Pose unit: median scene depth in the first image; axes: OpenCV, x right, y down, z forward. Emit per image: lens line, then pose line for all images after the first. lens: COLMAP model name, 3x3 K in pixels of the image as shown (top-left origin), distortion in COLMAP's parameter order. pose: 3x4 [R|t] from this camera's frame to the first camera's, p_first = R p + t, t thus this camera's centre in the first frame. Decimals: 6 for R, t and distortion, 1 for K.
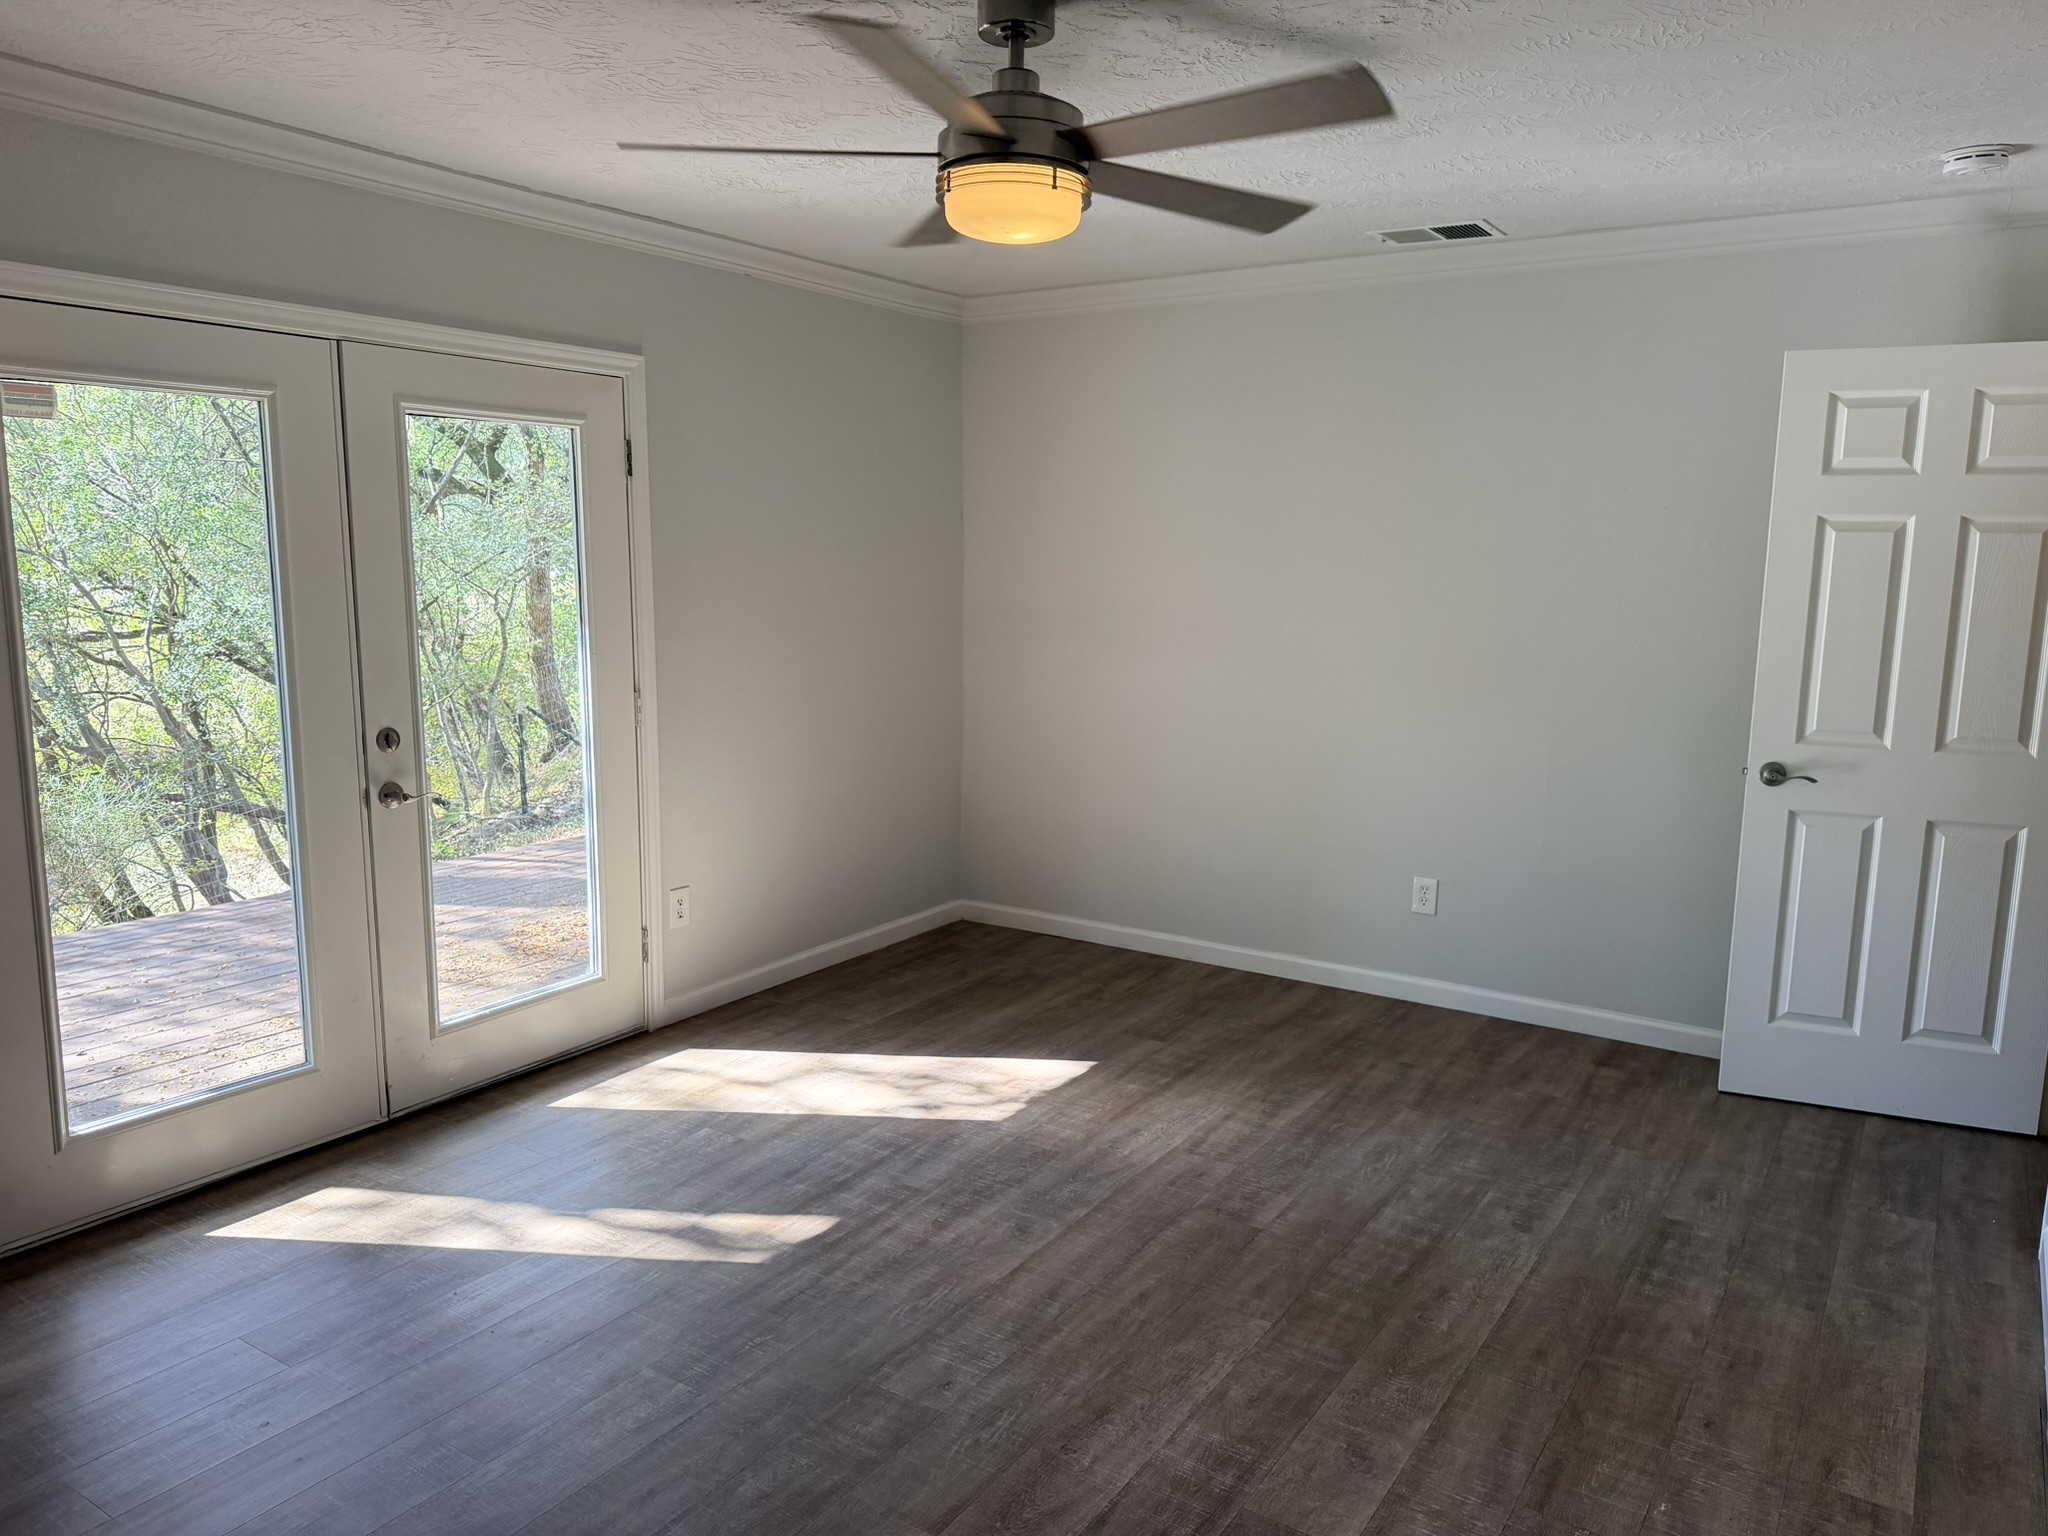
lens RADIAL K [[1442.4, 0, 996.6], [0, 1442.4, 767.7], [0, 0, 1]] dist [0.006546, -0.025556]
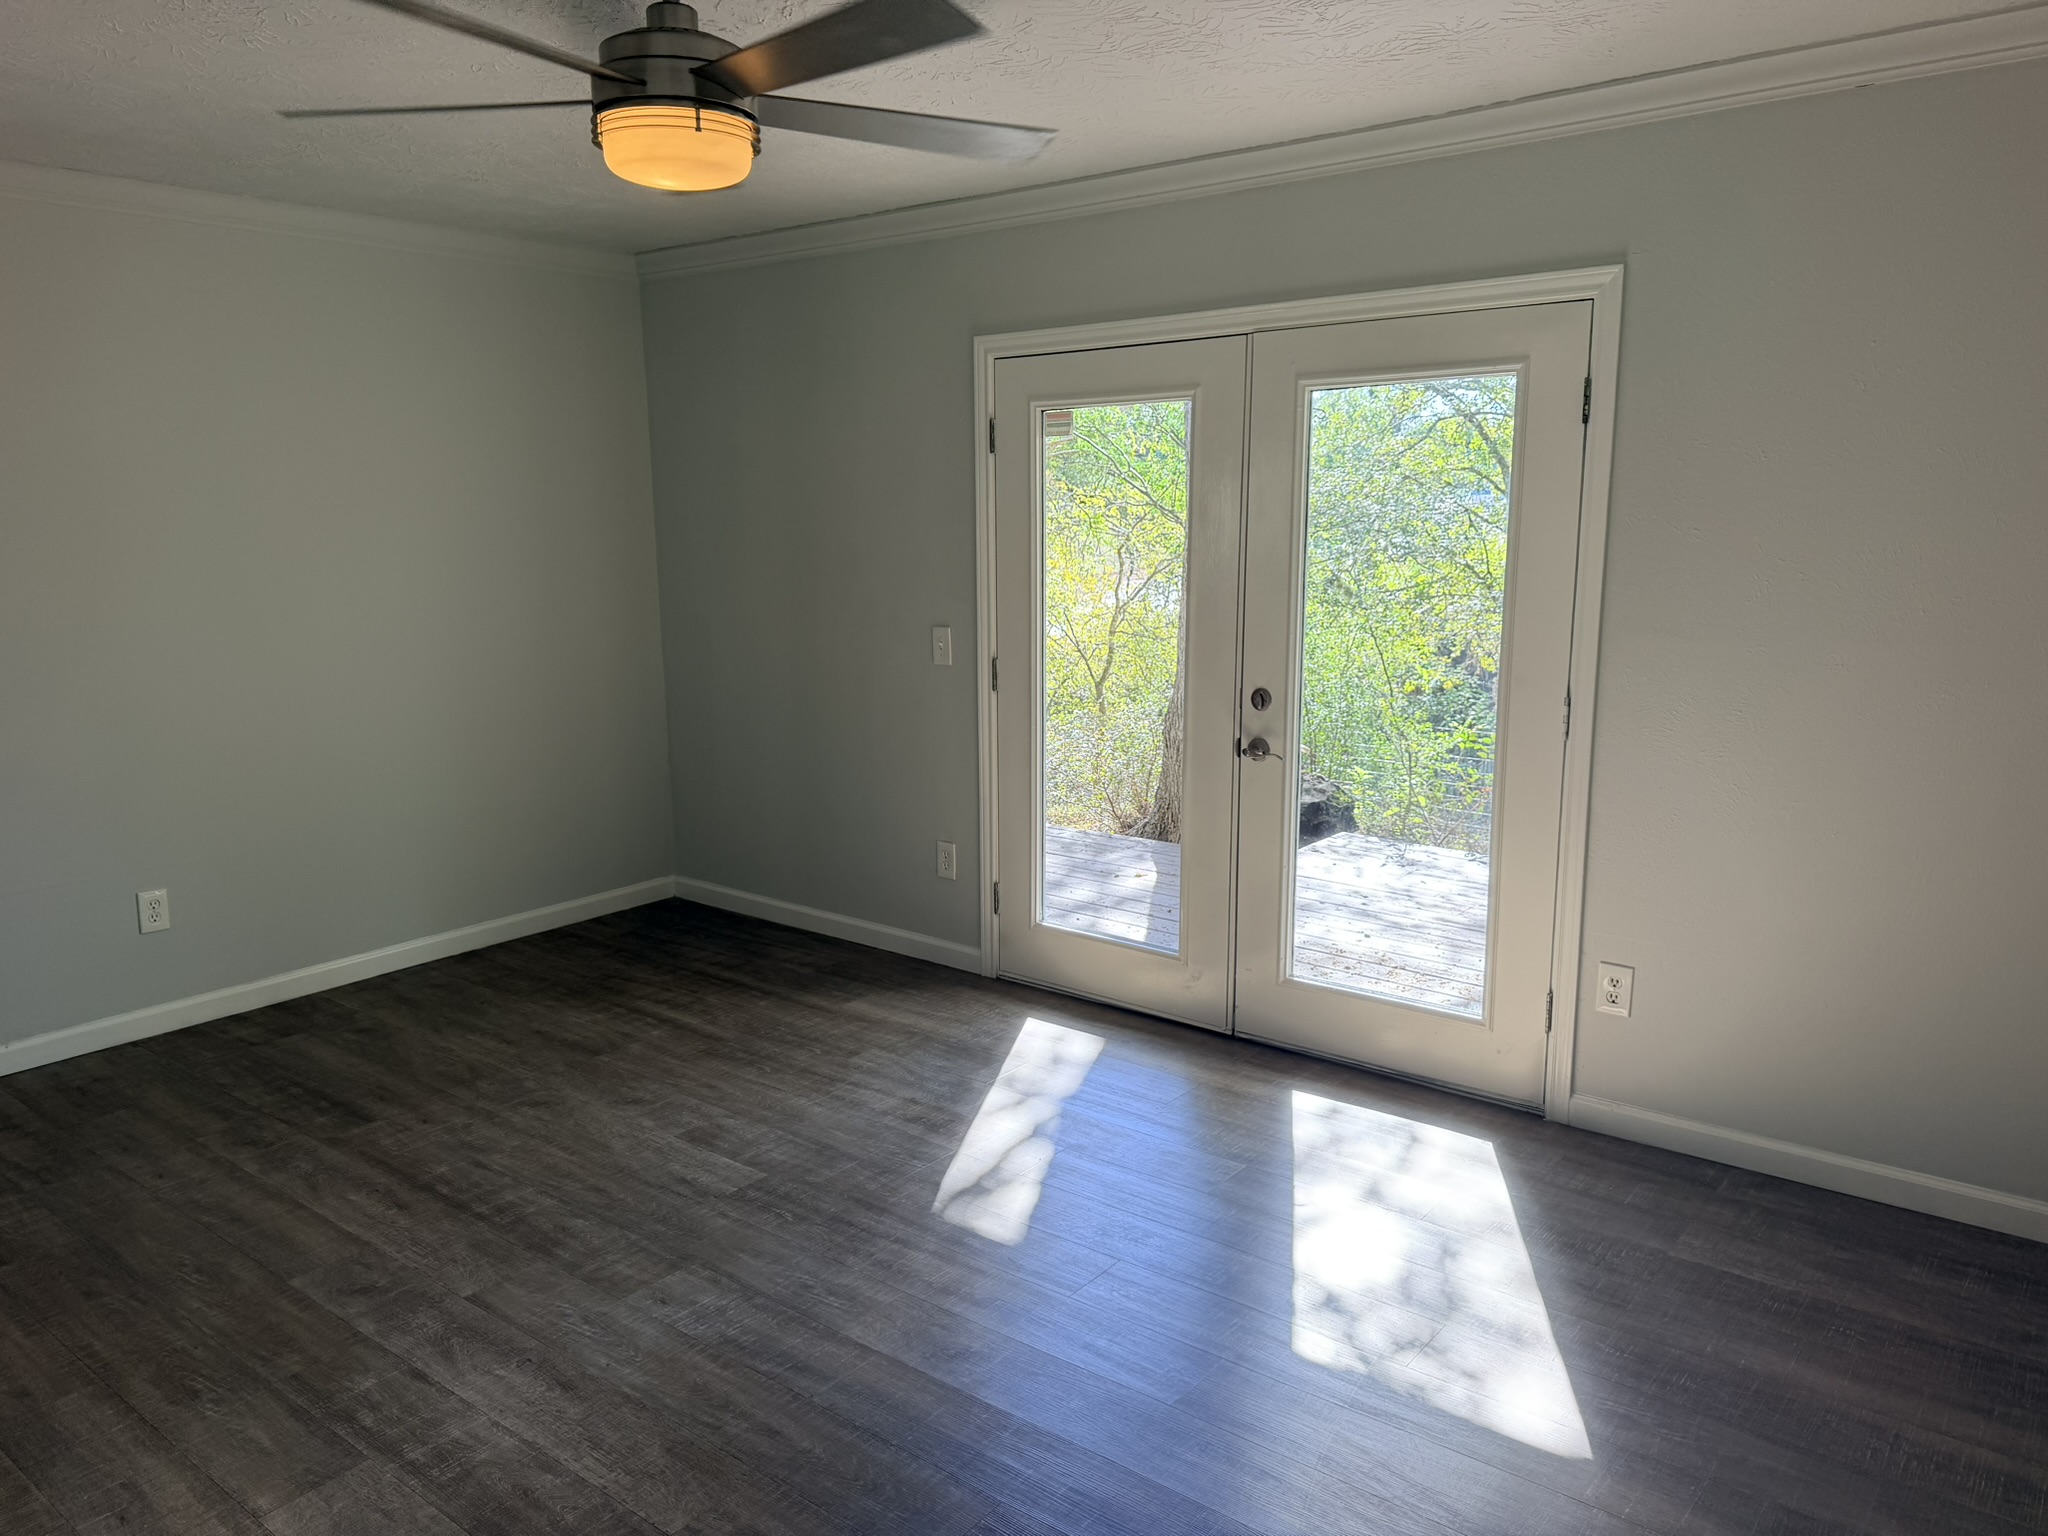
lens RADIAL K [[1410.1, 0, 1024.0], [0, 1410.1, 768.0], [0, 0, 1]] dist [0.029360, -0.032899]
pose [[-0.080307, 0.172995, -0.981643, 0.653501], [-0.136187, 0.973685, 0.182733, -0.140471], [0.987423, 0.148361, -0.054635, 0.893627]]
